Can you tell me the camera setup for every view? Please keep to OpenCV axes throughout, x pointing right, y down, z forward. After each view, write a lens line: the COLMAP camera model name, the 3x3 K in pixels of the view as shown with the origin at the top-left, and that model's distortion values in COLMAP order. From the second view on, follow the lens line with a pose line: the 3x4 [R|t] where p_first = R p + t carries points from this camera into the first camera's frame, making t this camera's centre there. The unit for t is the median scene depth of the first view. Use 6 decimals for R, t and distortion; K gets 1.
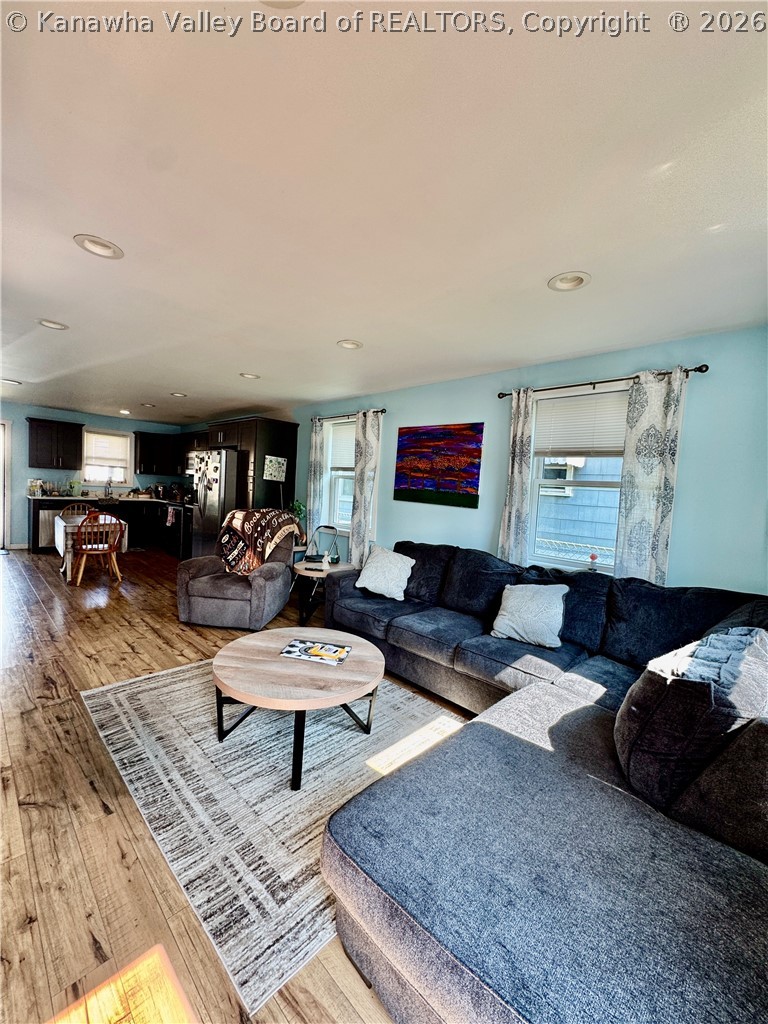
lens RADIAL K [[409.4, 0, 384.0], [0, 409.4, 512.0], [0, 0, 1]] dist [-0.001448, -0.000106]
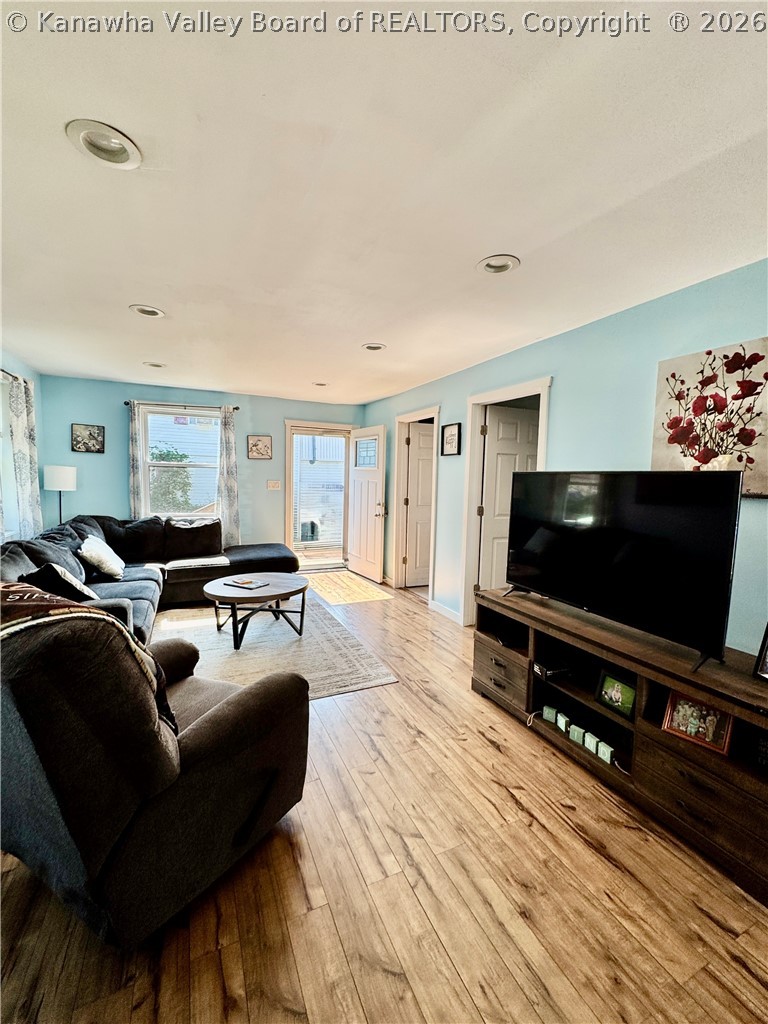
lens RADIAL K [[433.4, 0, 384.0], [0, 433.4, 512.0], [0, 0, 1]] dist [-0.000436, -0.000060]
pose [[-0.929831, -0.105227, 0.352622, -0.753149], [-0.050227, 0.985567, 0.161663, -0.142492], [-0.364544, 0.132608, -0.921696, 1.430245]]
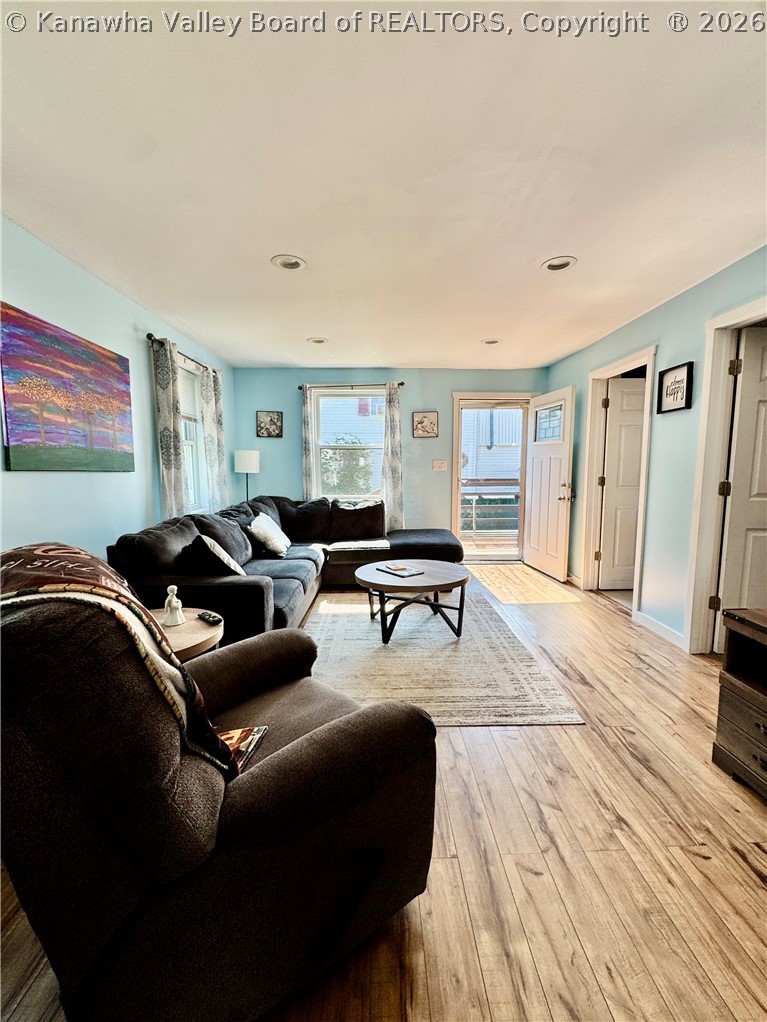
lens RADIAL K [[432.6, 0, 383.5], [0, 432.6, 511.0], [0, 0, 1]] dist [-0.000436, -0.000060]
pose [[-0.709701, -0.126857, 0.692987, -0.696383], [0.007845, 0.982171, 0.187828, -0.085977], [-0.704459, 0.138738, -0.696052, 1.261927]]
